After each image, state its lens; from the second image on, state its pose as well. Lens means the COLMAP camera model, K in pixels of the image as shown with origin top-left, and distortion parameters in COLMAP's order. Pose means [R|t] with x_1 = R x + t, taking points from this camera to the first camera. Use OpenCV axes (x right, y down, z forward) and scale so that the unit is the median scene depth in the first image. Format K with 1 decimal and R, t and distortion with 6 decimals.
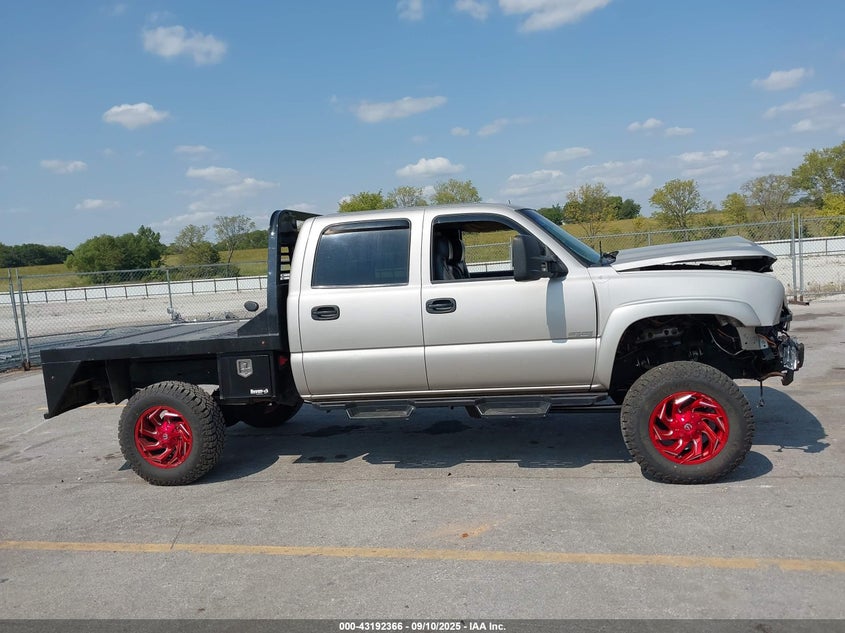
lens RADIAL K [[666.9, 0, 426.2], [0, 666.9, 316.7], [0, 0, 1]] dist [0.008839, -0.008988]
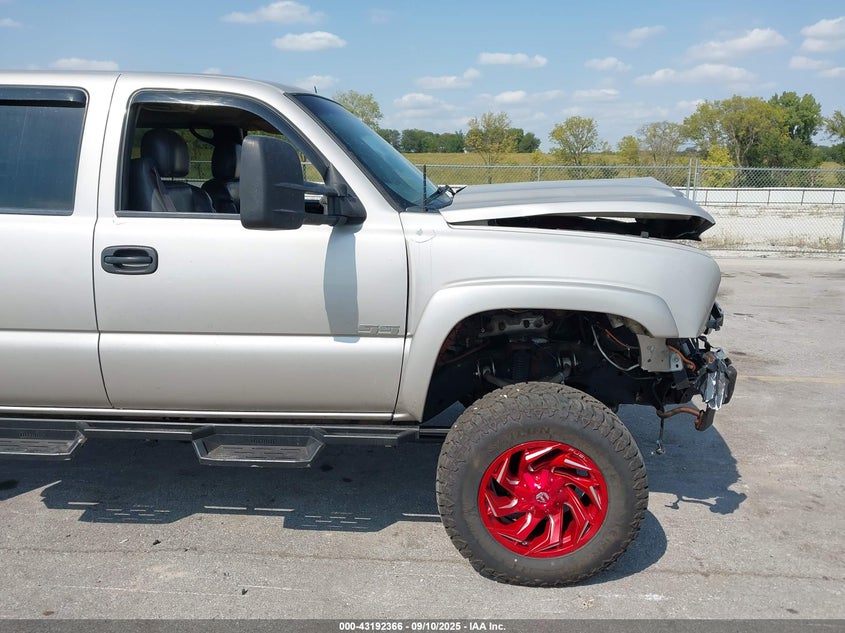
lens RADIAL K [[667.4, 0, 421.2], [0, 667.4, 335.8], [0, 0, 1]] dist [0.052425, -0.004337]
pose [[0.986114, 0.049615, 0.158485, 0.177696], [-0.071464, 0.988225, 0.135289, -0.048556], [-0.149906, -0.144737, 0.978049, 0.436892]]
